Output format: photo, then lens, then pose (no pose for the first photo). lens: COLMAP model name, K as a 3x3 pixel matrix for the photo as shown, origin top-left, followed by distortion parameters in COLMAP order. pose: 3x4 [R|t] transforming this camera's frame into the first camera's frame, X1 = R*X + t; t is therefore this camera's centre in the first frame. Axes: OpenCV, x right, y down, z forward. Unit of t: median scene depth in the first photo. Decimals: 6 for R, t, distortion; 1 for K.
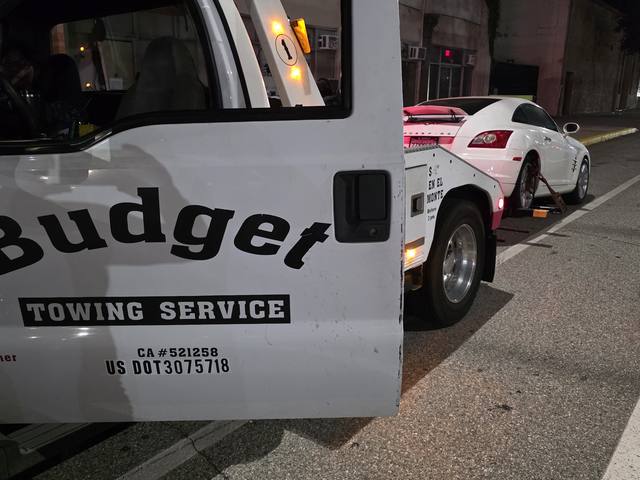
lens RADIAL K [[603.7, 0, 319.3], [0, 603.7, 239.6], [0, 0, 1]] dist [-0.005052, -0.014915]
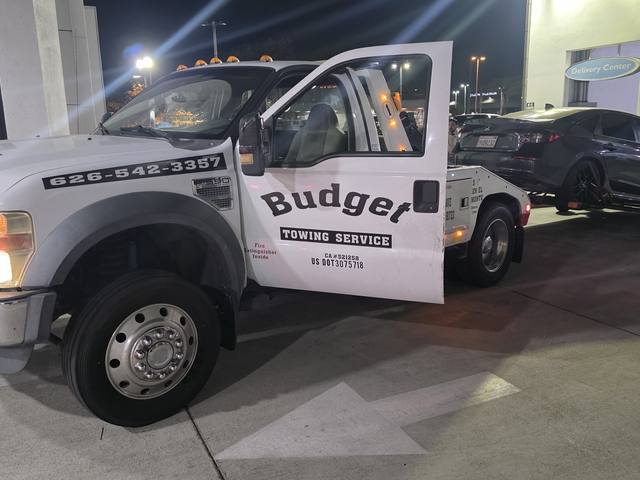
lens RADIAL K [[551.3, 0, 308.0], [0, 551.3, 240.7], [0, 0, 1]] dist [0.118983, -0.000070]
pose [[0.933567, 0.084216, -0.348368, 0.383928], [-0.095012, 0.995378, -0.013992, 0.174708], [0.345579, 0.046161, 0.937253, -1.043358]]
